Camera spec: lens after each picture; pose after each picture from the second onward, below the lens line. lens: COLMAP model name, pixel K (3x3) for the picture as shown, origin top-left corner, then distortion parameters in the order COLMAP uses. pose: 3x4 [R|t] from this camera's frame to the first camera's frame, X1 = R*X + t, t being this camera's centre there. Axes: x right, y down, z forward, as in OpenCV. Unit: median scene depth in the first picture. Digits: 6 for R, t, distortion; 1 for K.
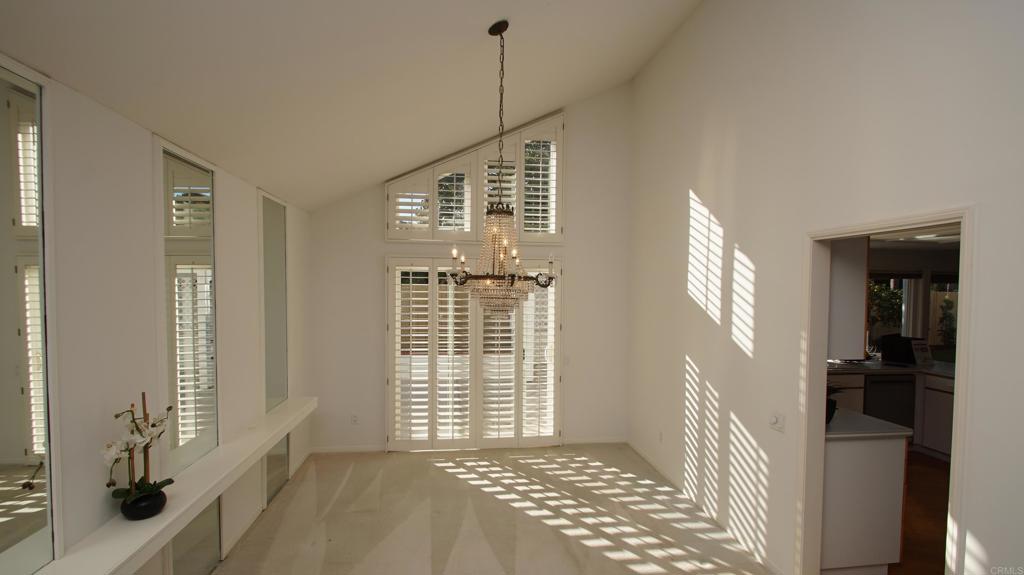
lens RADIAL K [[452.6, 0, 507.6], [0, 452.6, 301.3], [0, 0, 1]] dist [0.016709, -0.018091]
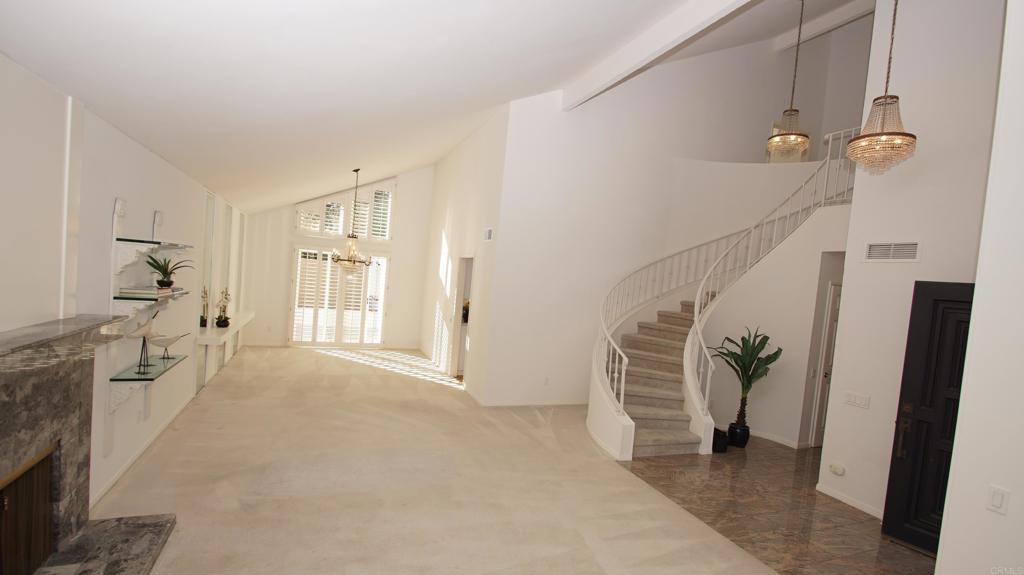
lens RADIAL K [[452.6, 0, 507.6], [0, 452.6, 301.3], [0, 0, 1]] dist [0.016709, -0.018091]
pose [[0.961550, 0.067079, 0.266310, 0.101309], [-0.075592, 0.996900, 0.021833, 0.033965], [-0.264020, -0.041124, 0.963640, -1.070543]]
